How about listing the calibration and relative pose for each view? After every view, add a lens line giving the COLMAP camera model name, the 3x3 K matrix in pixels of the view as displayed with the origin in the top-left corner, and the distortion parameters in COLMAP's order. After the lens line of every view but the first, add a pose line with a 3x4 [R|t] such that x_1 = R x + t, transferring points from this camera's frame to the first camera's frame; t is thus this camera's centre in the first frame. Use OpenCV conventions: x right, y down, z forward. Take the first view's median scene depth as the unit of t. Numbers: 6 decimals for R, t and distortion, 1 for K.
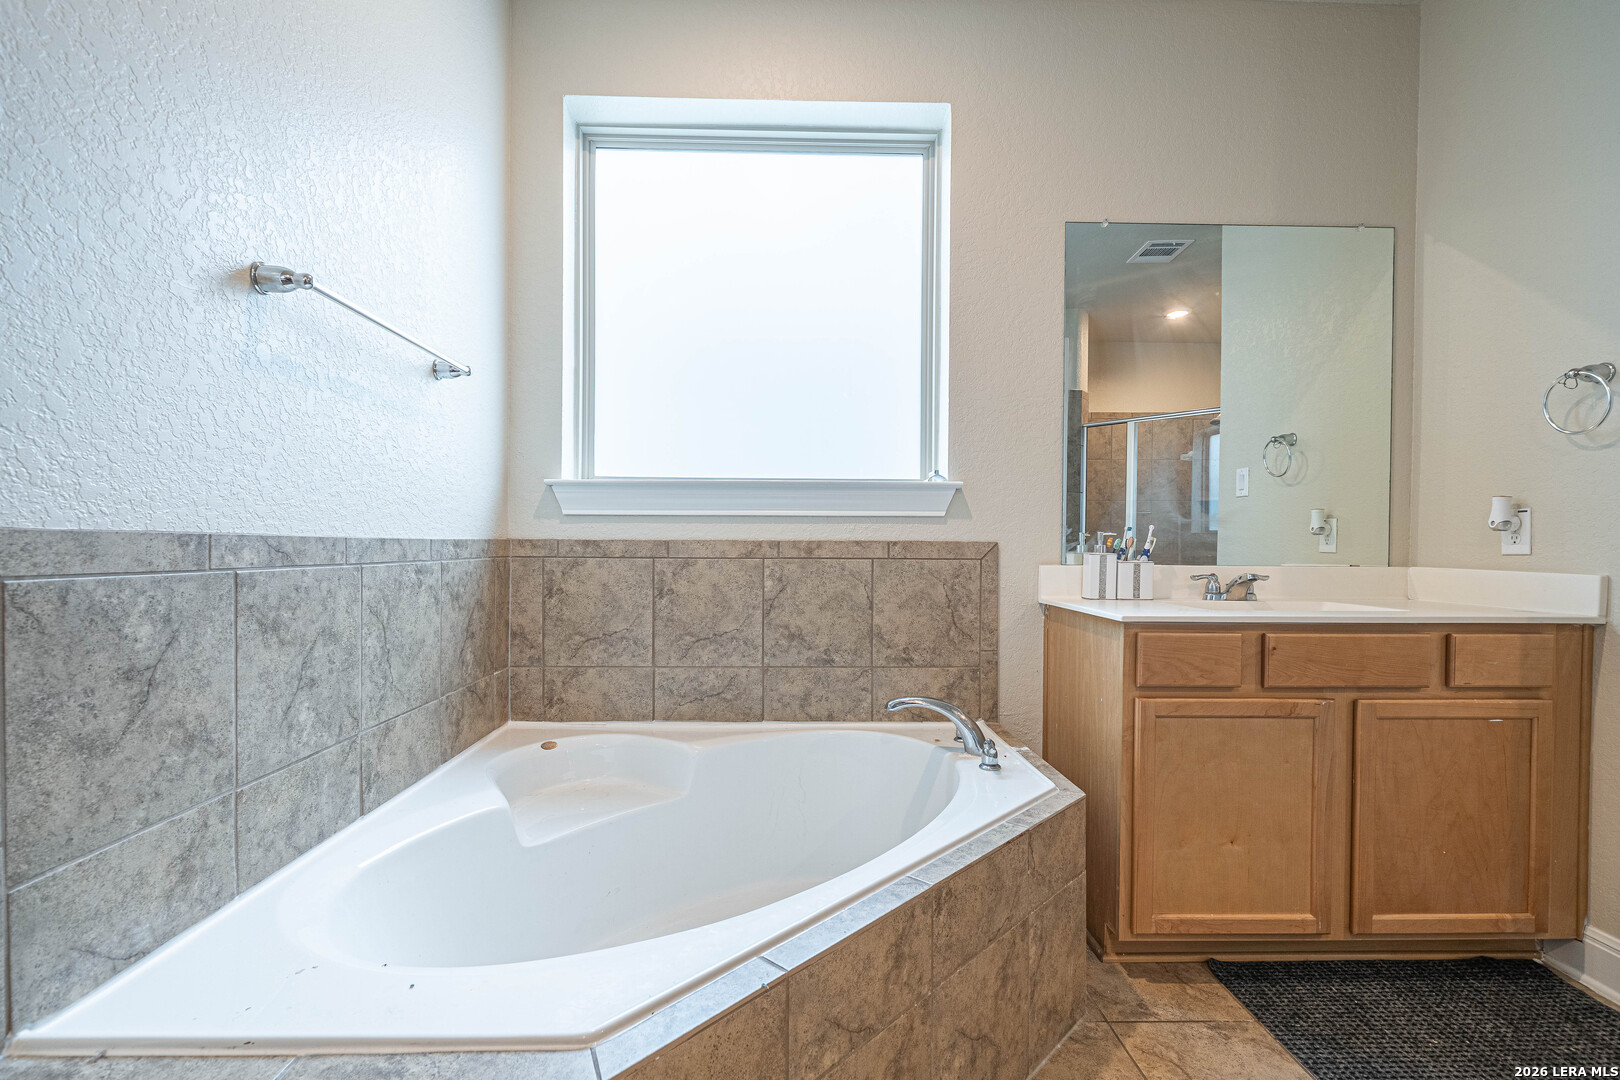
lens RADIAL K [[735.0, 0, 806.8], [0, 735.0, 556.6], [0, 0, 1]] dist [-0.001967, 0.000592]
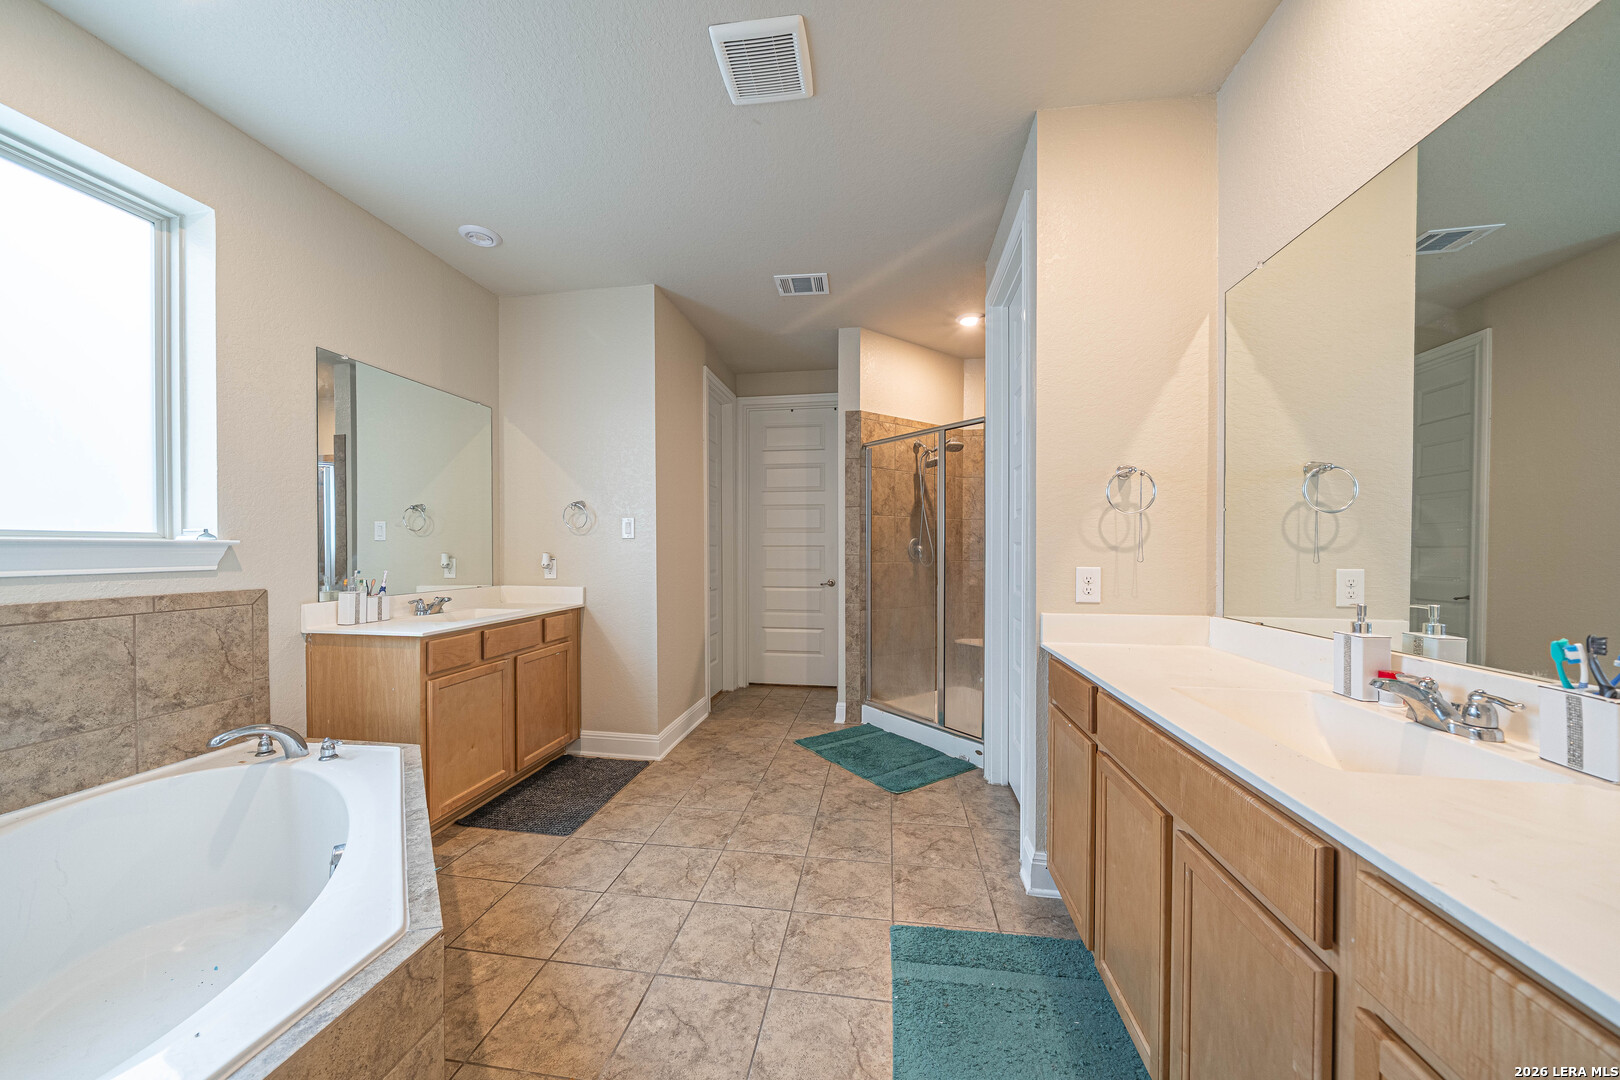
lens RADIAL K [[562.7, 0, 807.6], [0, 562.7, 555.4], [0, 0, 1]] dist [-0.002169, -0.000161]
pose [[0.170547, -0.016094, 0.985218, -0.517106], [0.013113, 0.999815, 0.014063, -0.078124], [-0.985262, 0.010520, 0.170727, -0.053502]]
